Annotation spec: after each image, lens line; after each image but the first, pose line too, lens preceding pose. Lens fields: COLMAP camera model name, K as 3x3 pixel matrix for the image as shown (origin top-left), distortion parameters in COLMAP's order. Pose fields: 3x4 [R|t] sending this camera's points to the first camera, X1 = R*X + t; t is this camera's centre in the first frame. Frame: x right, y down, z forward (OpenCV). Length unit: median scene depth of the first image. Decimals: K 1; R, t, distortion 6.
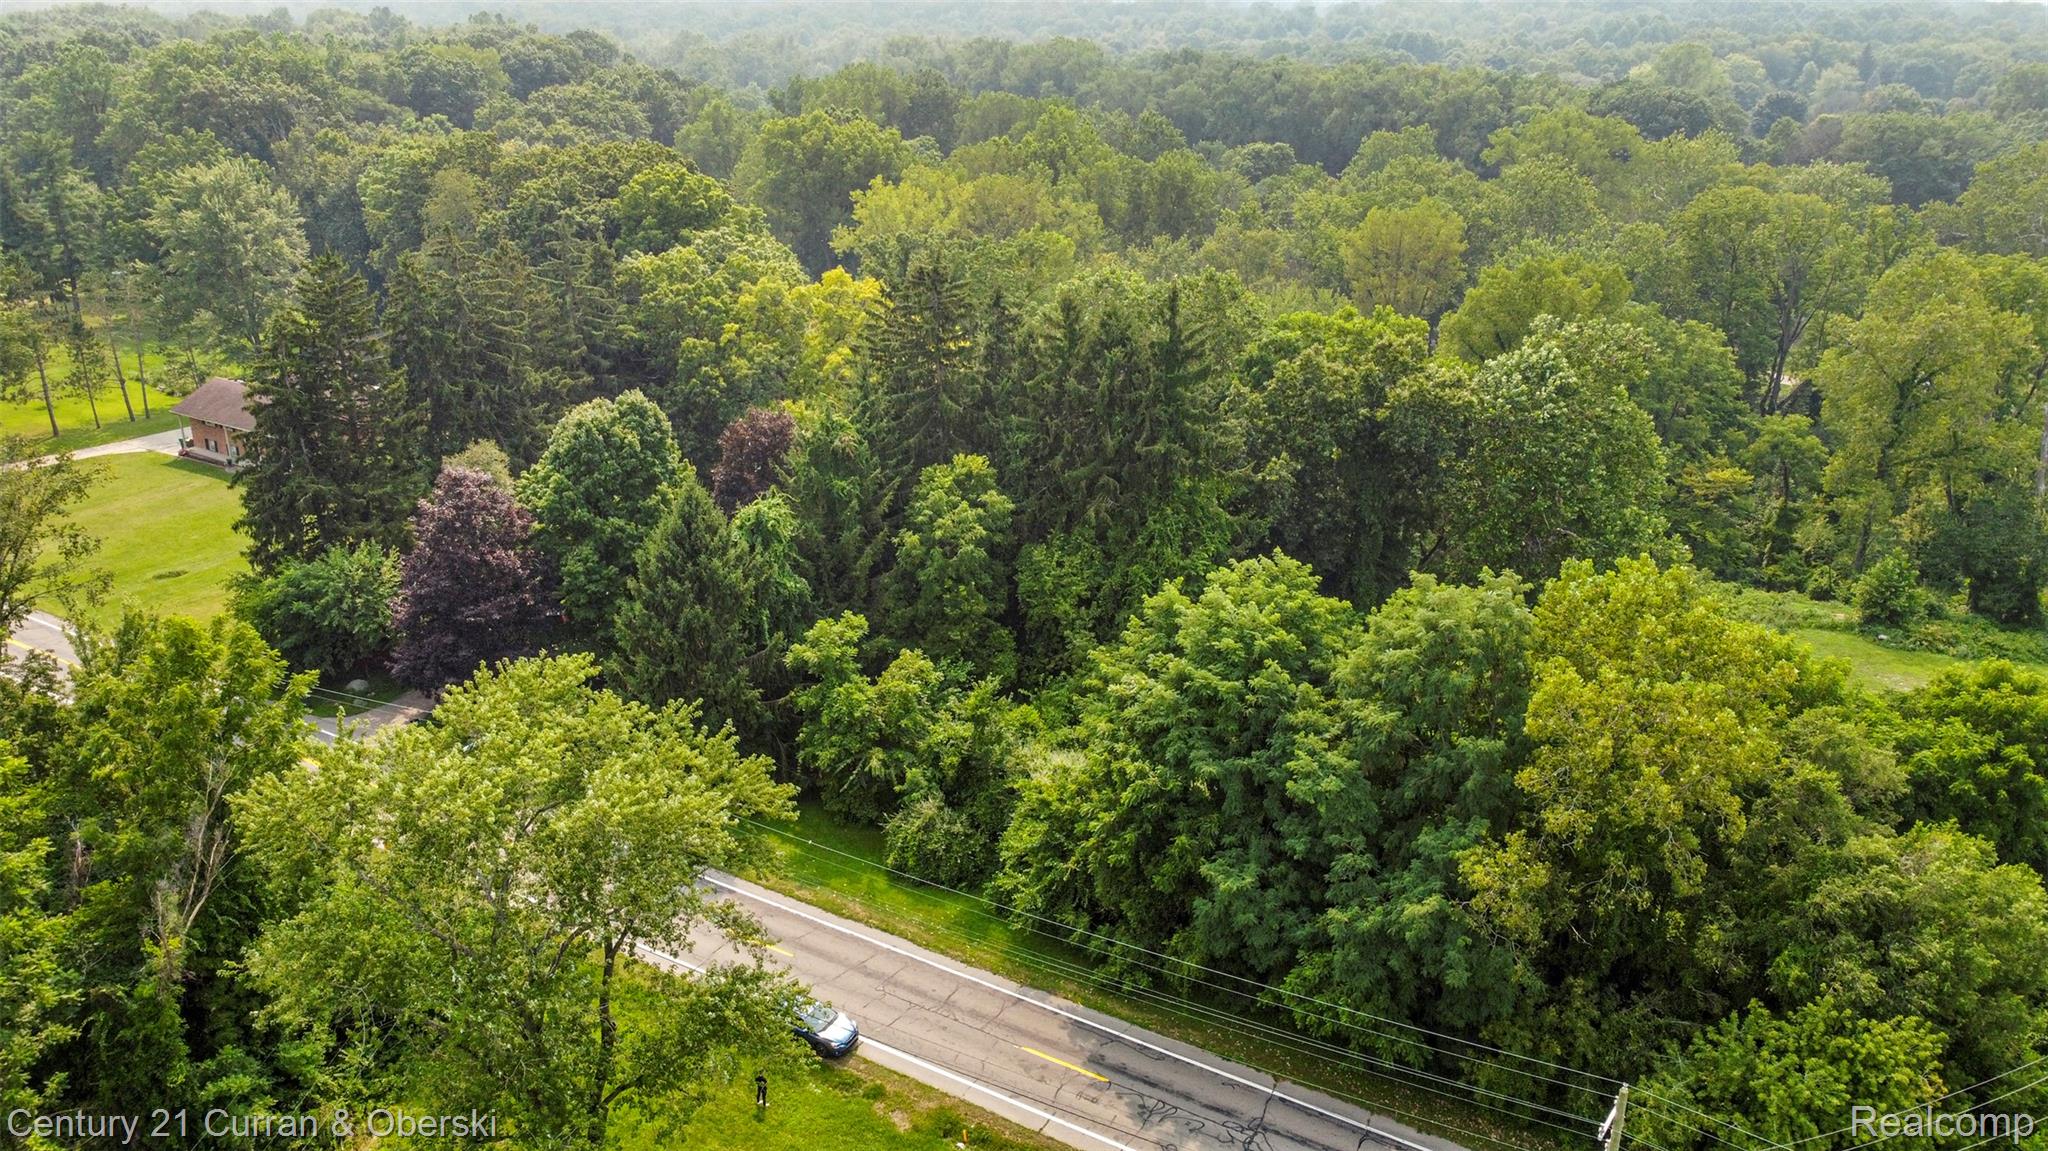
lens RADIAL K [[1530.6, 0, 1024.0], [0, 1530.6, 575.5], [0, 0, 1]] dist [0.005910, -0.012534]
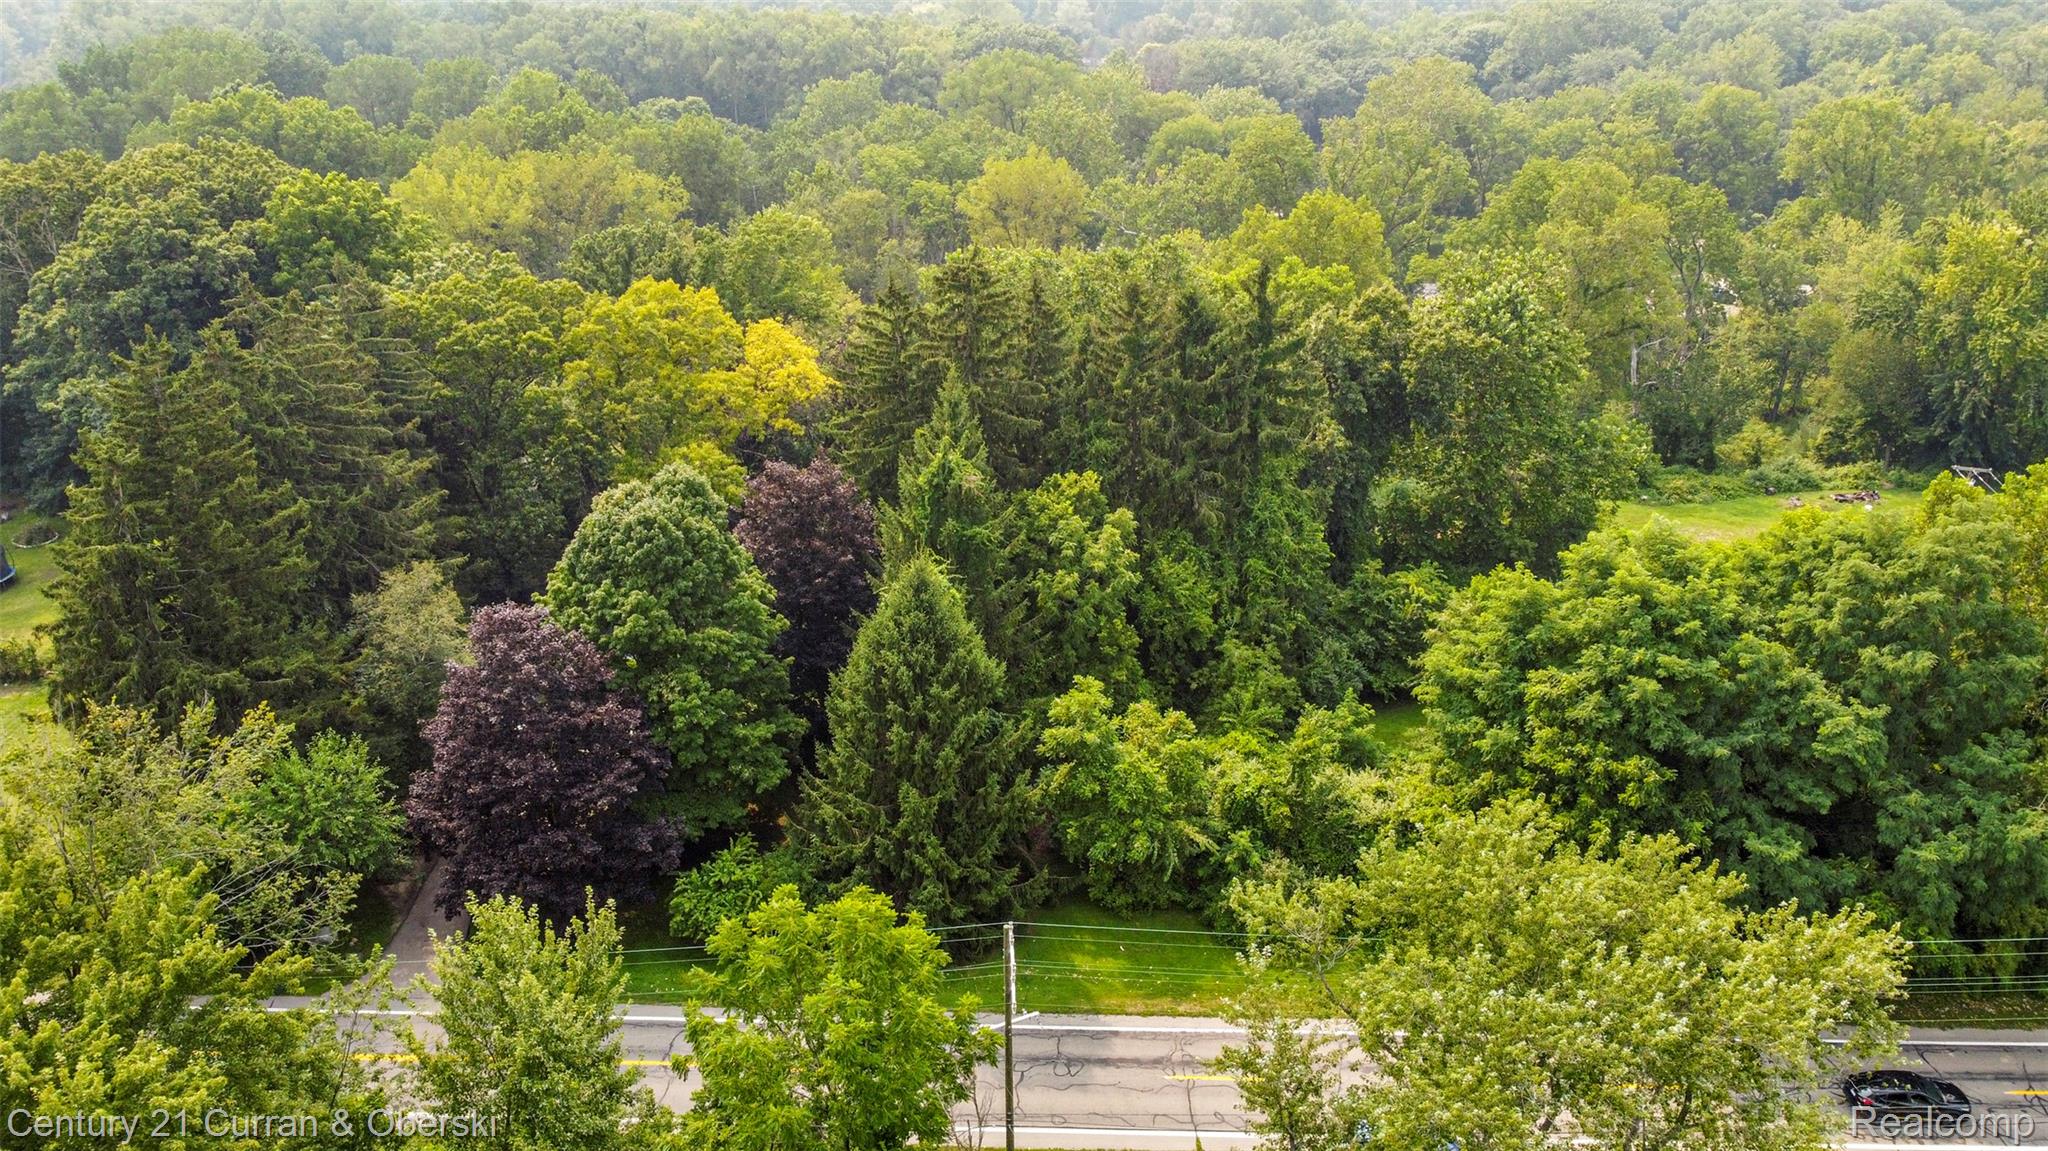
lens RADIAL K [[1539.6, 0, 1026.9], [0, 1539.6, 567.8], [0, 0, 1]] dist [-0.000920, 0.003717]
pose [[0.865626, -0.195865, 0.460791, -0.476453], [0.182853, 0.980409, 0.073234, -0.096093], [-0.466107, 0.020863, 0.884482, 0.226366]]
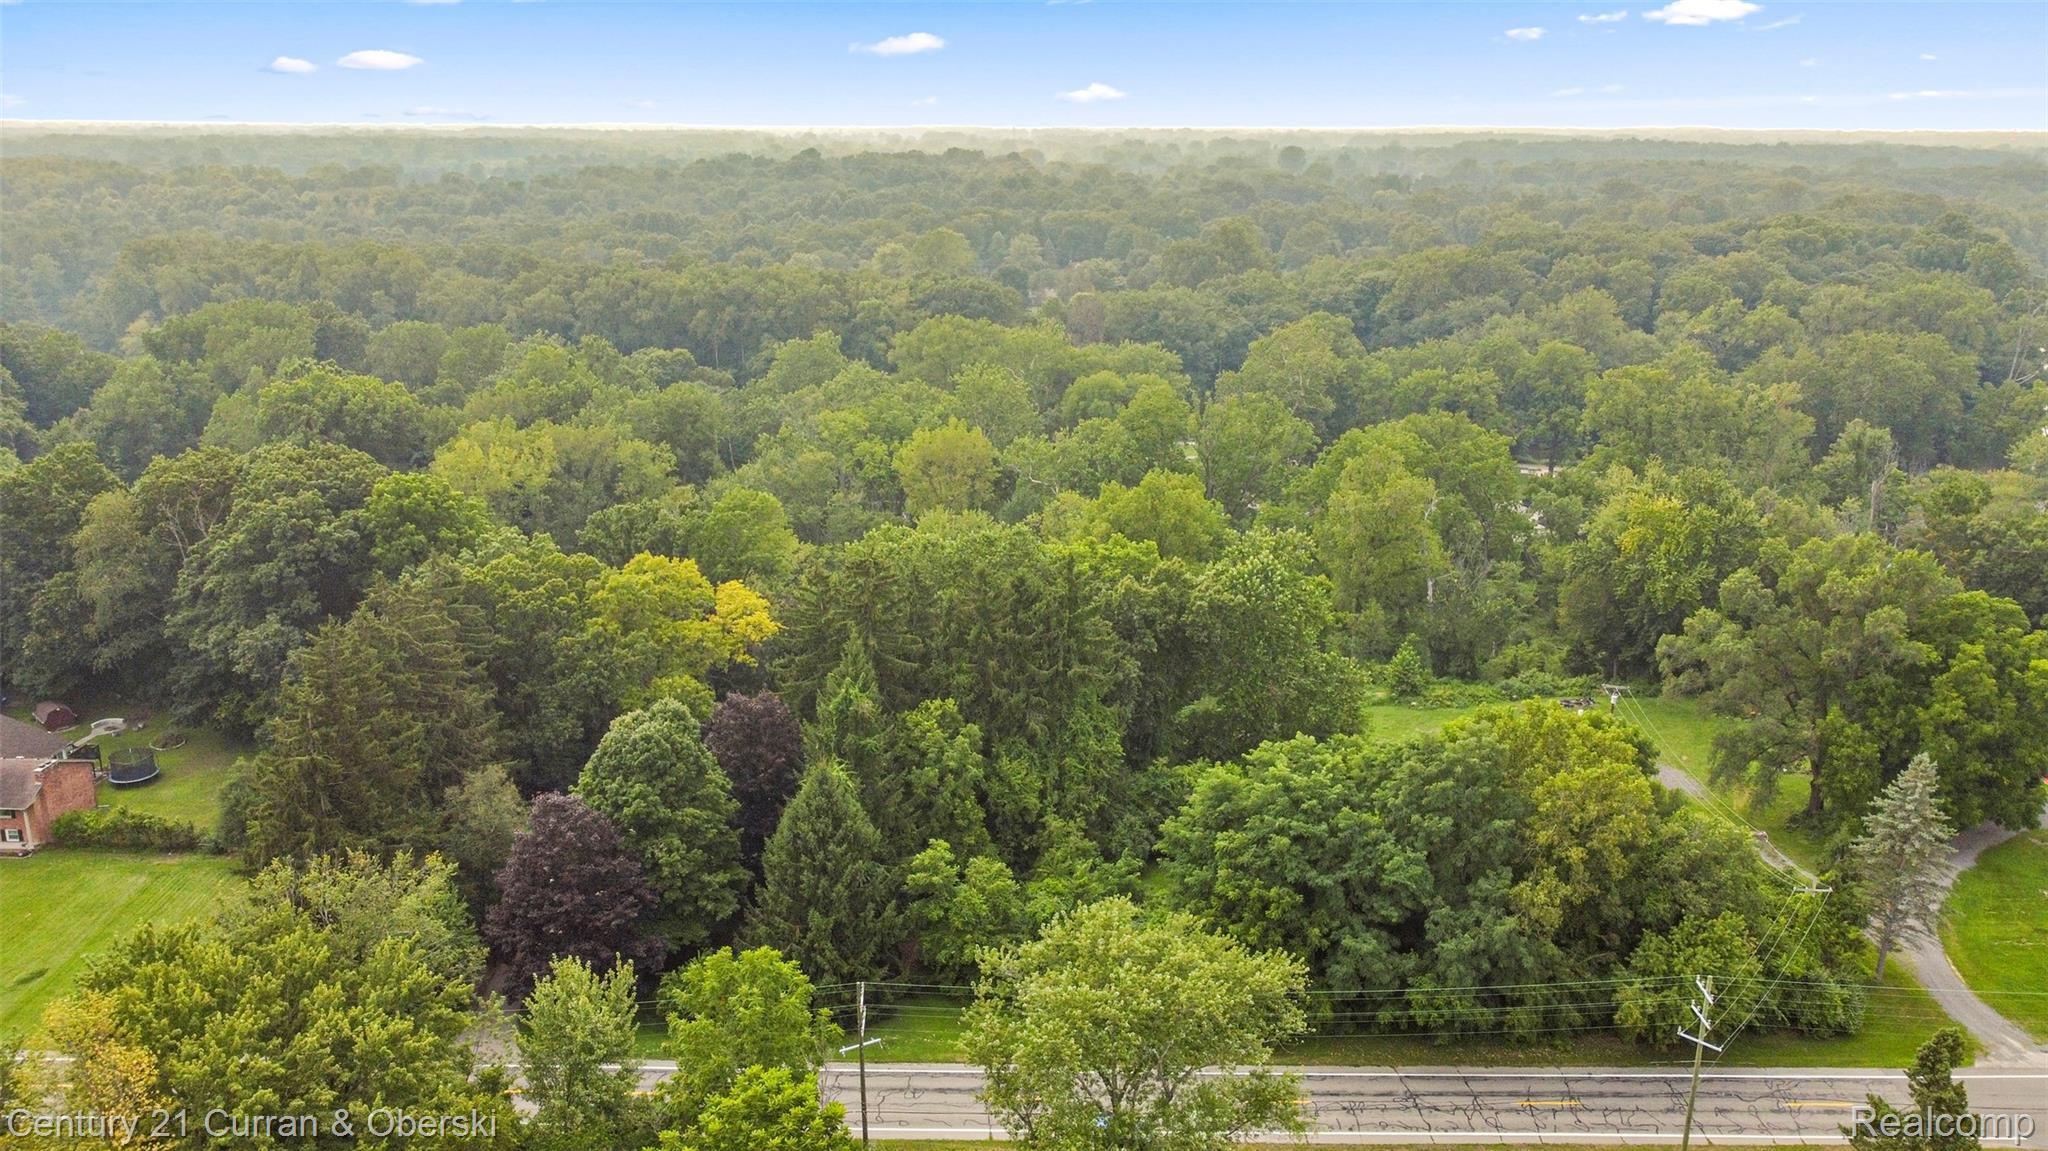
lens RADIAL K [[1530.6, 0, 1024.0], [0, 1530.6, 575.5], [0, 0, 1]] dist [0.005910, -0.012534]
pose [[0.858365, -0.145772, 0.491894, -0.588997], [0.187047, 0.981710, -0.035471, -0.123041], [-0.477727, 0.122455, 0.869932, -0.165520]]
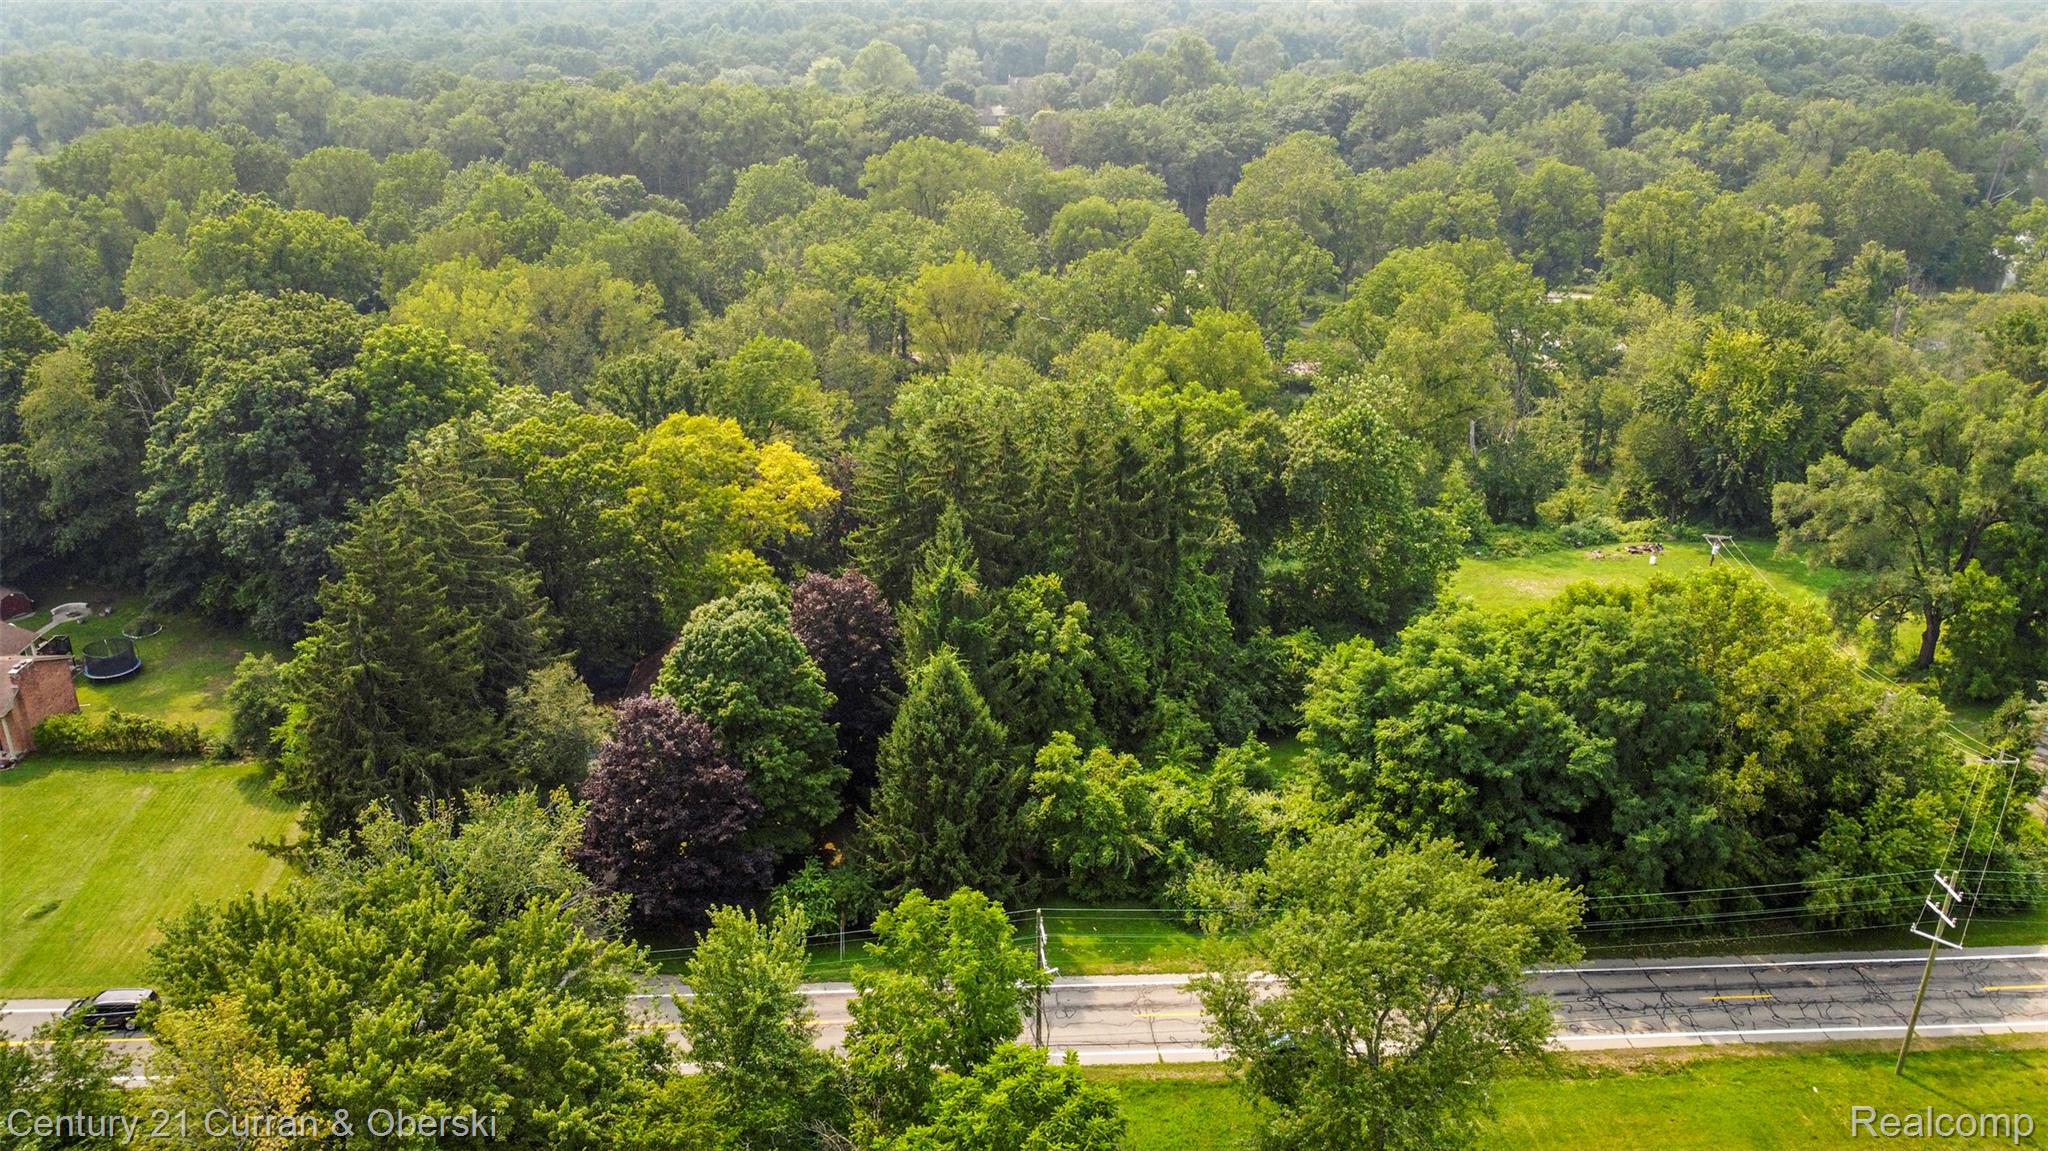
lens RADIAL K [[1530.6, 0, 1024.0], [0, 1530.6, 575.5], [0, 0, 1]] dist [0.005910, -0.012534]
pose [[0.825443, -0.218974, 0.520283, -0.651944], [0.204267, 0.975102, 0.086321, -0.182247], [-0.526231, 0.035024, 0.849620, 0.011453]]
